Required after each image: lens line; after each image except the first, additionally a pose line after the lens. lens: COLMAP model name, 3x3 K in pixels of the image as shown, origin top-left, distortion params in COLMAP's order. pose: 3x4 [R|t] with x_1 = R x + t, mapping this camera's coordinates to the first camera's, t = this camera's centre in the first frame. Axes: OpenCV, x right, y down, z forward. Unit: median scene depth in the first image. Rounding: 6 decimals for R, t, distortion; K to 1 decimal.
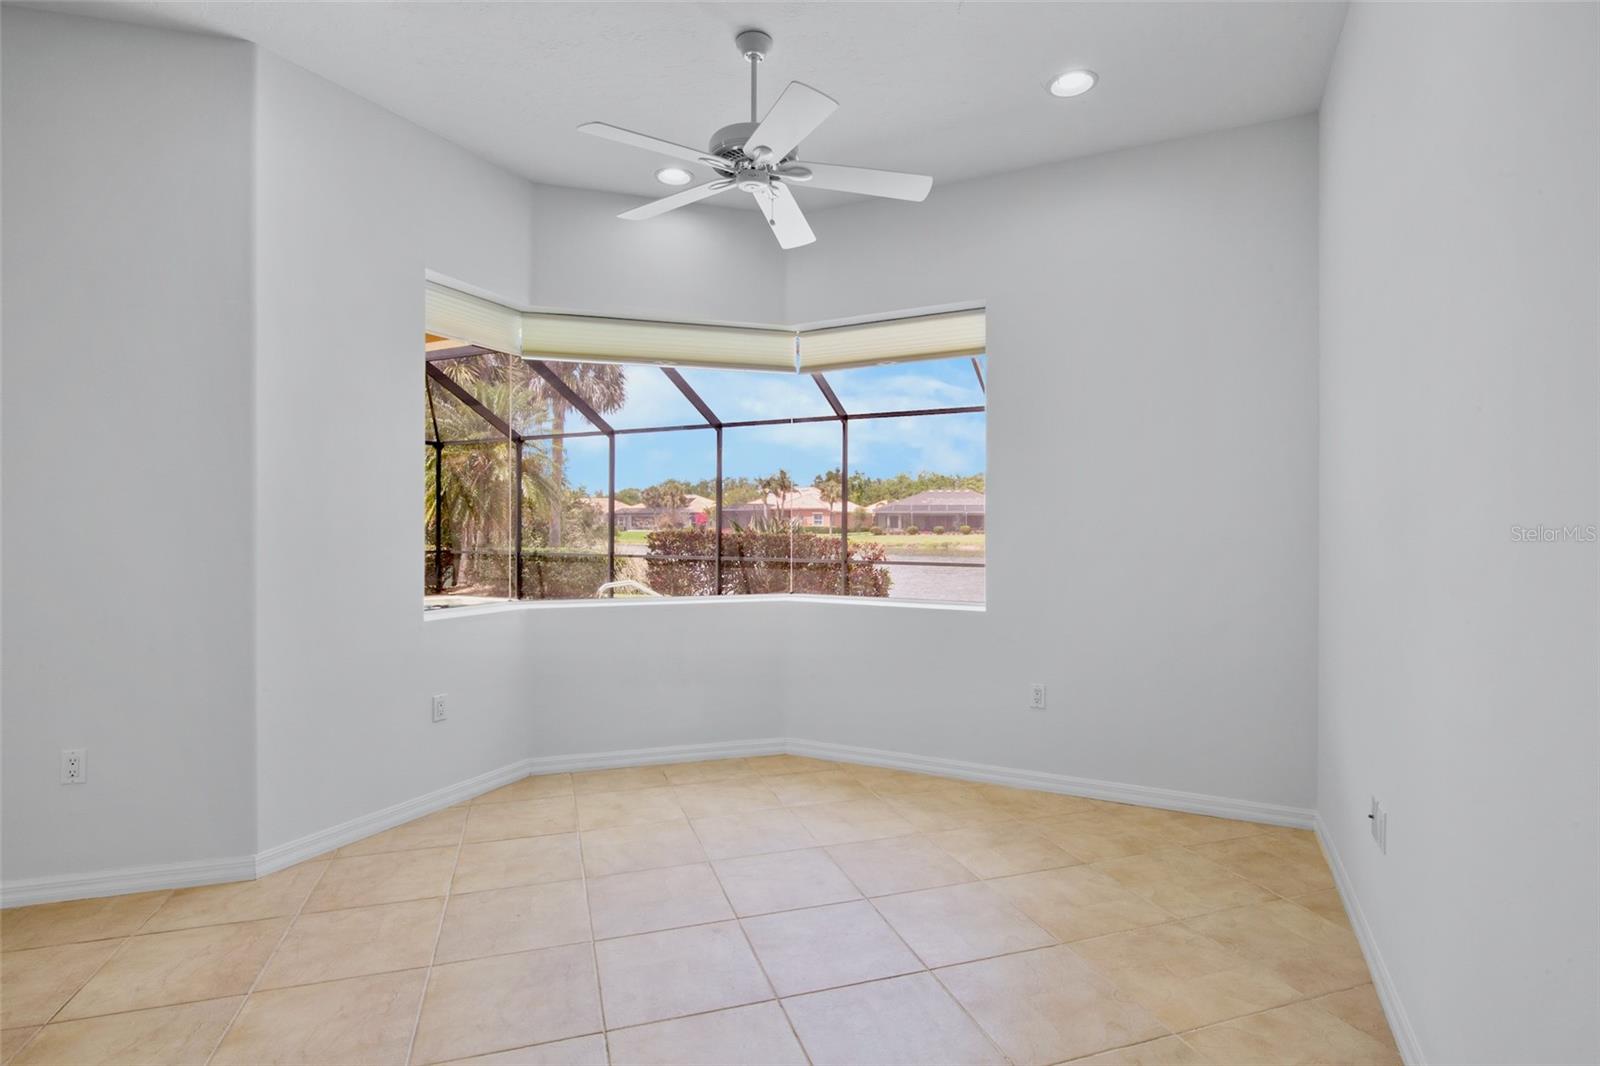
lens RADIAL K [[787.1, 0, 796.8], [0, 787.1, 530.3], [0, 0, 1]] dist [-0.010791, -0.000423]
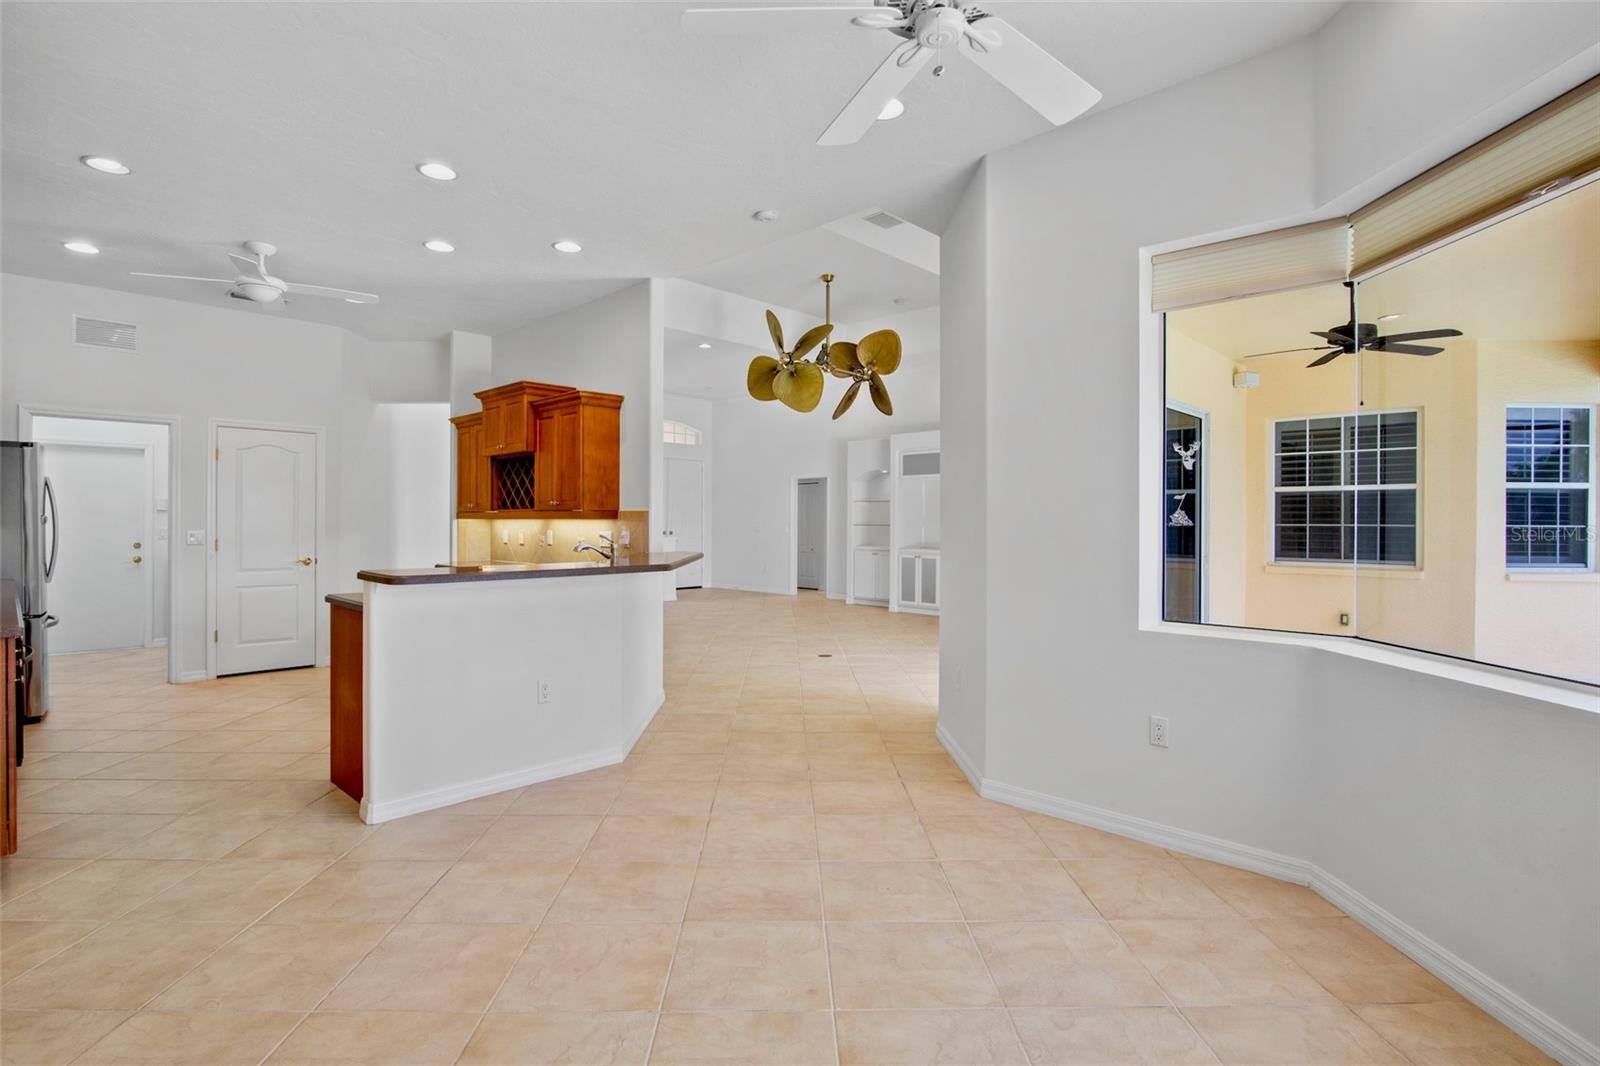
lens RADIAL K [[779.0, 0, 791.4], [0, 779.0, 521.6], [0, 0, 1]] dist [-0.015254, -0.000255]
pose [[-0.303115, -0.004301, -0.952944, 0.101477], [-0.012002, 0.999928, -0.000695, -0.001138], [0.952878, 0.011226, -0.303145, 0.172890]]
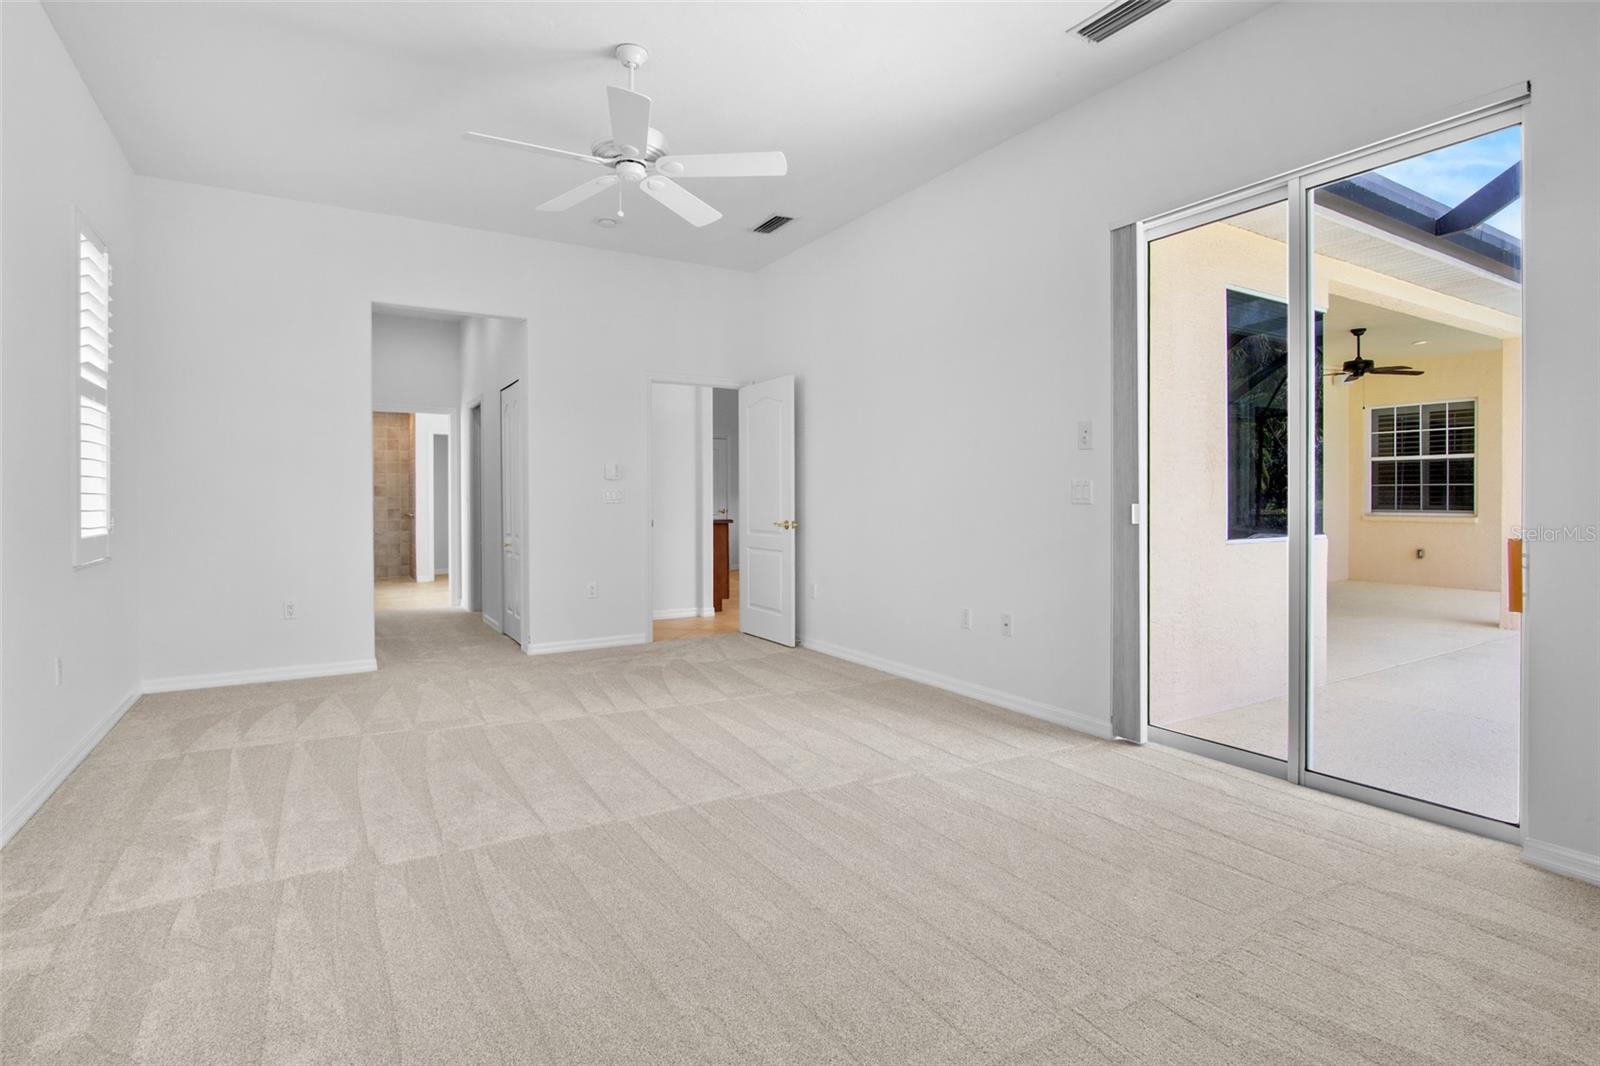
lens RADIAL K [[792.8, 0, 796.9], [0, 792.8, 510.3], [0, 0, 1]] dist [-0.011536, -0.000908]
pose [[-0.530418, 0.015025, -0.847603, 0.364368], [-0.003159, 0.999801, 0.019700, 0.006197], [0.847730, 0.013126, -0.530265, 0.254091]]
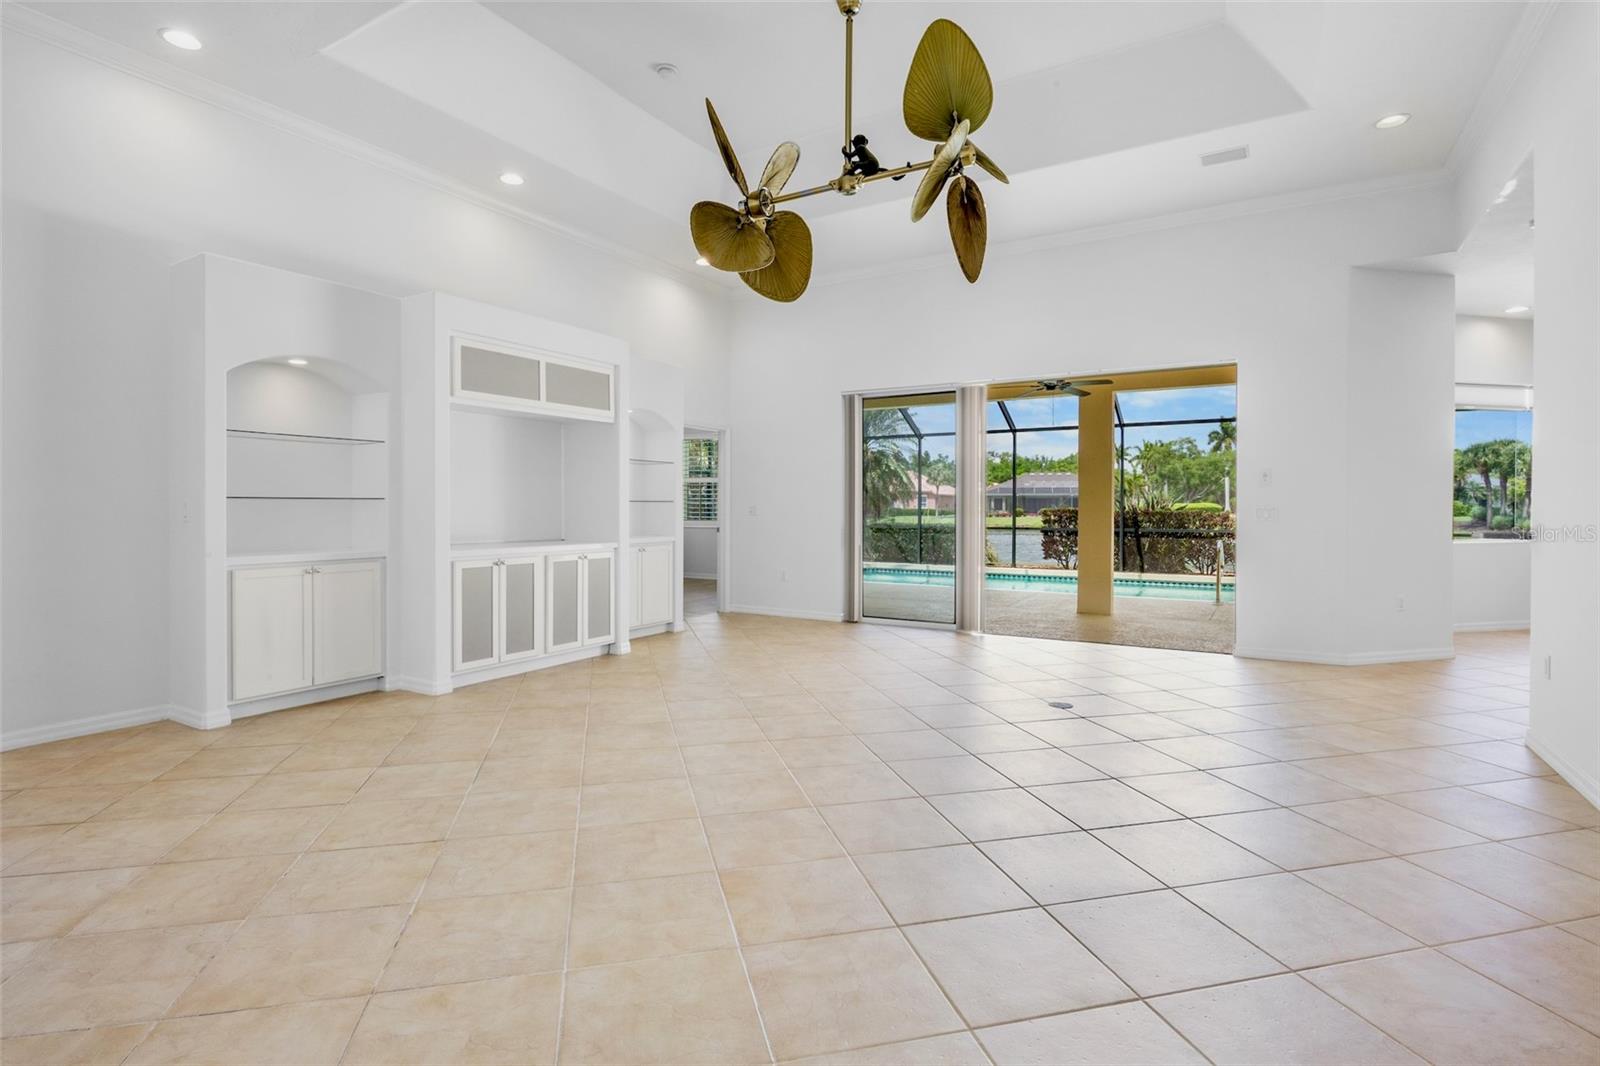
lens RADIAL K [[781.5, 0, 803.3], [0, 781.5, 516.4], [0, 0, 1]] dist [-0.001901, -0.000420]
pose [[0.997512, -0.000614, -0.070491, -0.373326], [0.000889, 0.999992, 0.003878, 0.005842], [0.070488, -0.003931, 0.997505, -0.207706]]
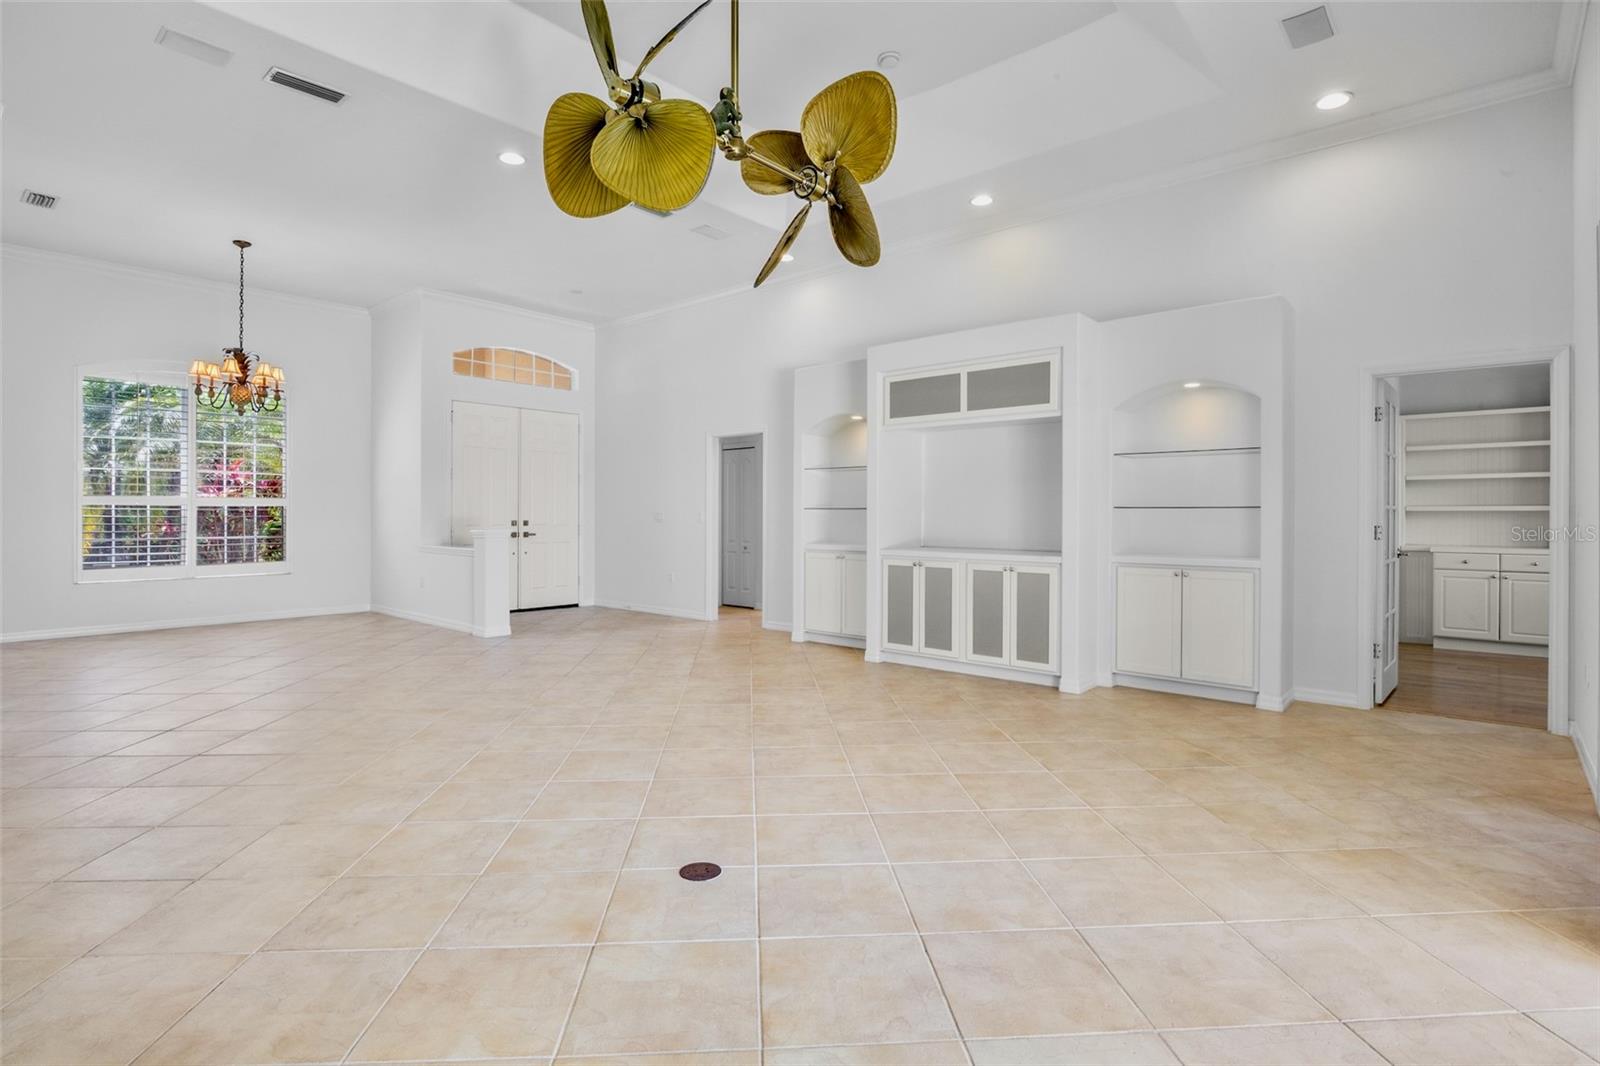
lens RADIAL K [[792.8, 0, 796.9], [0, 792.8, 510.3], [0, 0, 1]] dist [-0.011536, -0.000908]
pose [[-0.252100, -0.008042, -0.967668, -0.165392], [-0.011034, 0.999924, -0.005435, 0.004000], [0.967638, 0.009307, -0.252170, 0.118271]]
